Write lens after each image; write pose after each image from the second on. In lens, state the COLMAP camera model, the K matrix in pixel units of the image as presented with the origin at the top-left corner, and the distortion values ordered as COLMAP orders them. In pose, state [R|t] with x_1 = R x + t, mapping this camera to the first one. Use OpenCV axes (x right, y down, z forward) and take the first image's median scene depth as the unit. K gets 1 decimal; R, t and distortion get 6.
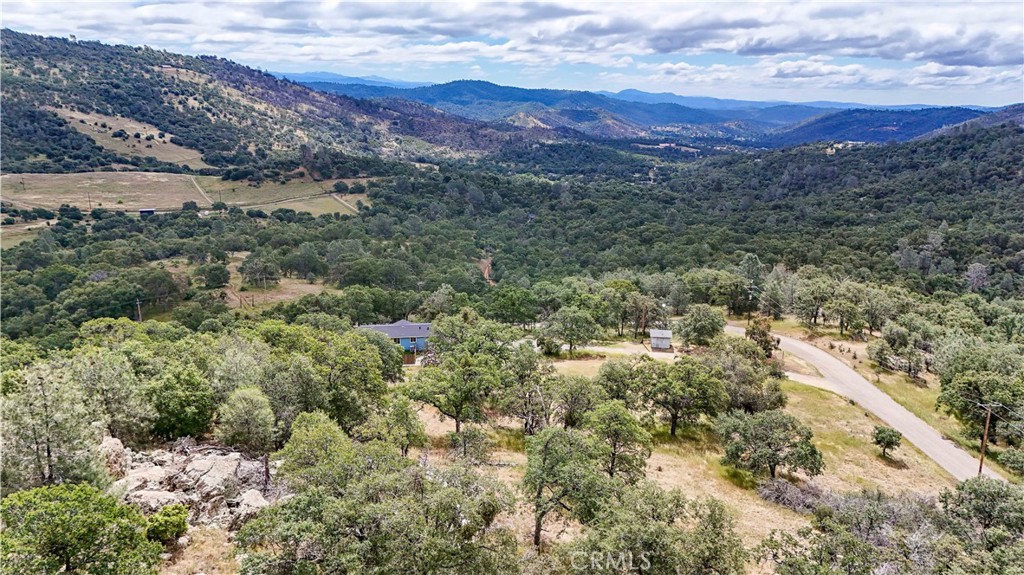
lens RADIAL K [[748.3, 0, 514.5], [0, 748.3, 287.6], [0, 0, 1]] dist [0.088365, -0.080455]
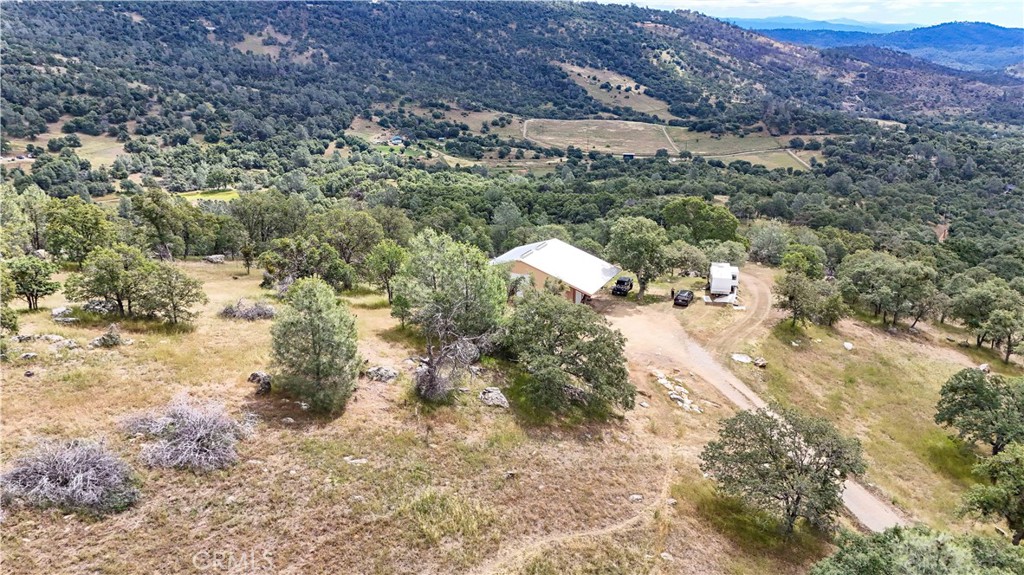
lens RADIAL K [[748.3, 0, 512.8], [0, 748.3, 289.3], [0, 0, 1]] dist [0.088365, -0.080455]
pose [[0.844462, 0.165075, -0.509543, 0.005264], [-0.130627, 0.986070, 0.102966, 0.008990], [0.519442, -0.020391, 0.854262, -0.099698]]
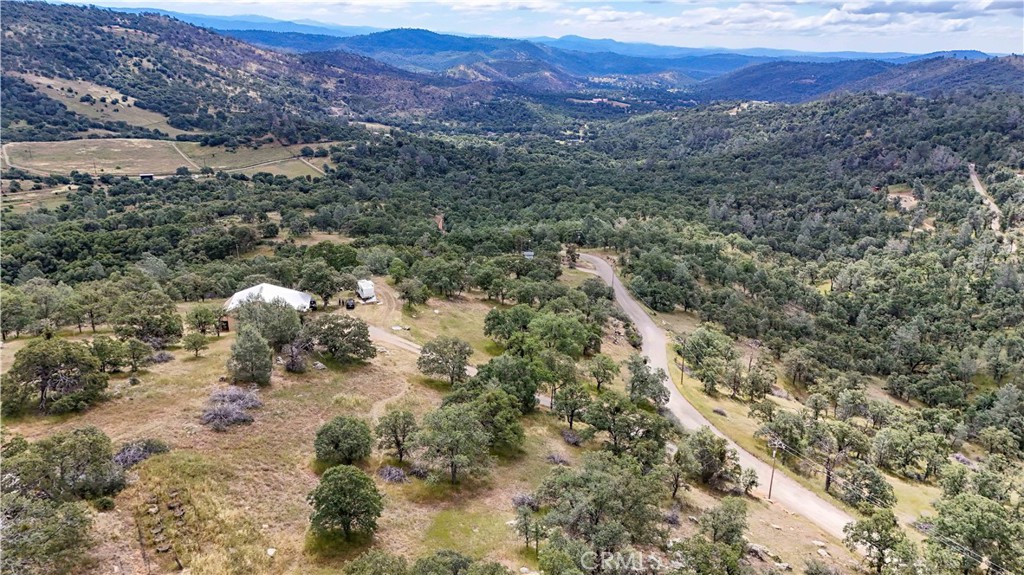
lens RADIAL K [[748.3, 0, 510.8], [0, 748.3, 288.7], [0, 0, 1]] dist [0.088365, -0.080455]
pose [[0.997464, -0.021505, 0.067841, -0.001555], [0.016822, 0.997484, 0.068867, 0.002025], [-0.069151, -0.067551, 0.995316, -0.184731]]
